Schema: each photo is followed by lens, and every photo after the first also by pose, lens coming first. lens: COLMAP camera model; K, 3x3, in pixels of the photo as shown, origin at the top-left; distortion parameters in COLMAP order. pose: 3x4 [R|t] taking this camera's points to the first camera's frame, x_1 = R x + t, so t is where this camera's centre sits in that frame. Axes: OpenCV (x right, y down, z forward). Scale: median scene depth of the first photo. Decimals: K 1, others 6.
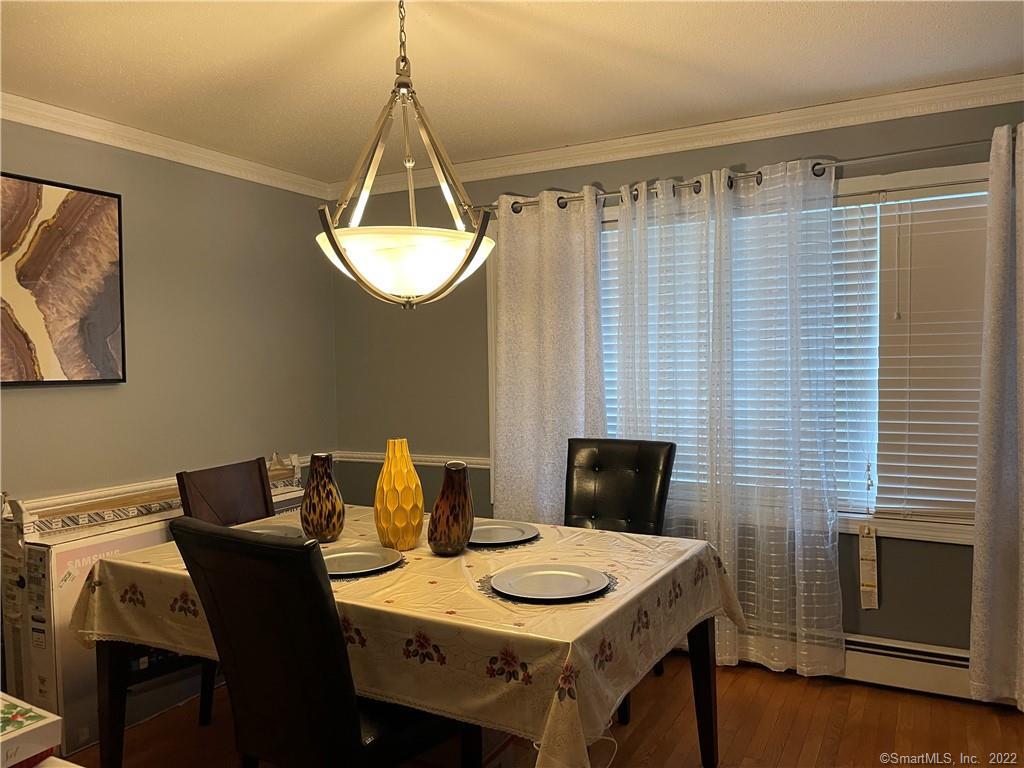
lens RADIAL K [[767.1, 0, 515.8], [0, 767.1, 383.3], [0, 0, 1]] dist [0.114060, -0.143023]
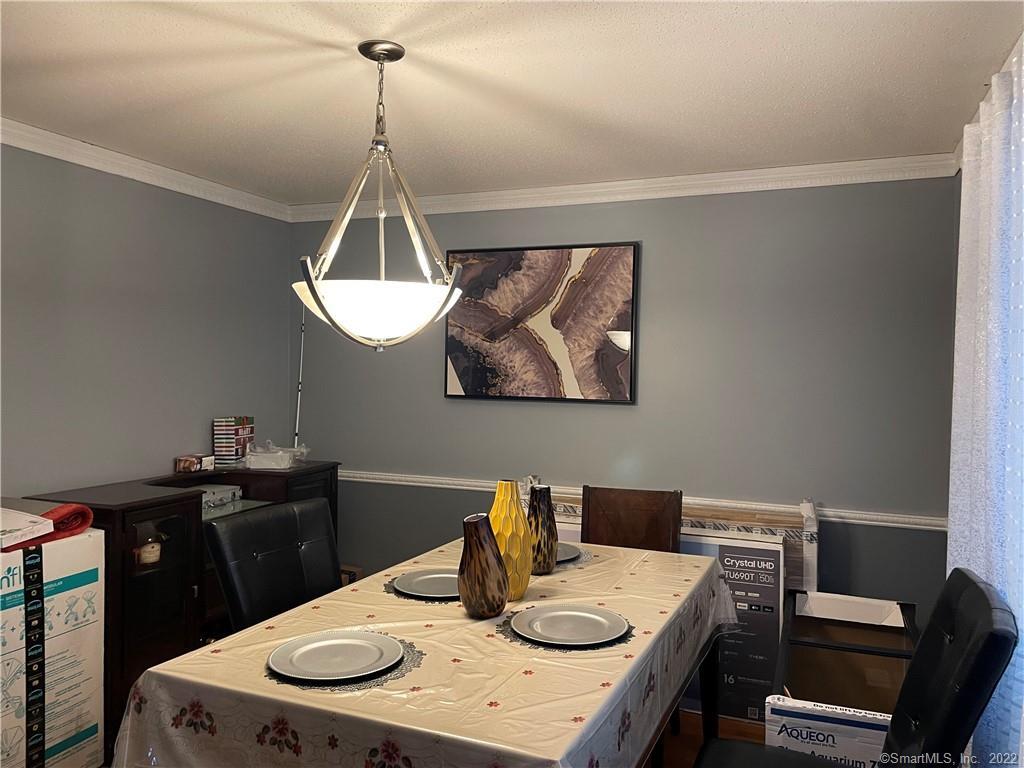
lens RADIAL K [[767.1, 0, 515.8], [0, 767.1, 383.3], [0, 0, 1]] dist [0.114060, -0.143023]
pose [[0.115674, 0.042726, -0.992368, 0.668882], [-0.045109, 0.998270, 0.037722, -0.072945], [0.992262, 0.040401, 0.117402, 0.759211]]
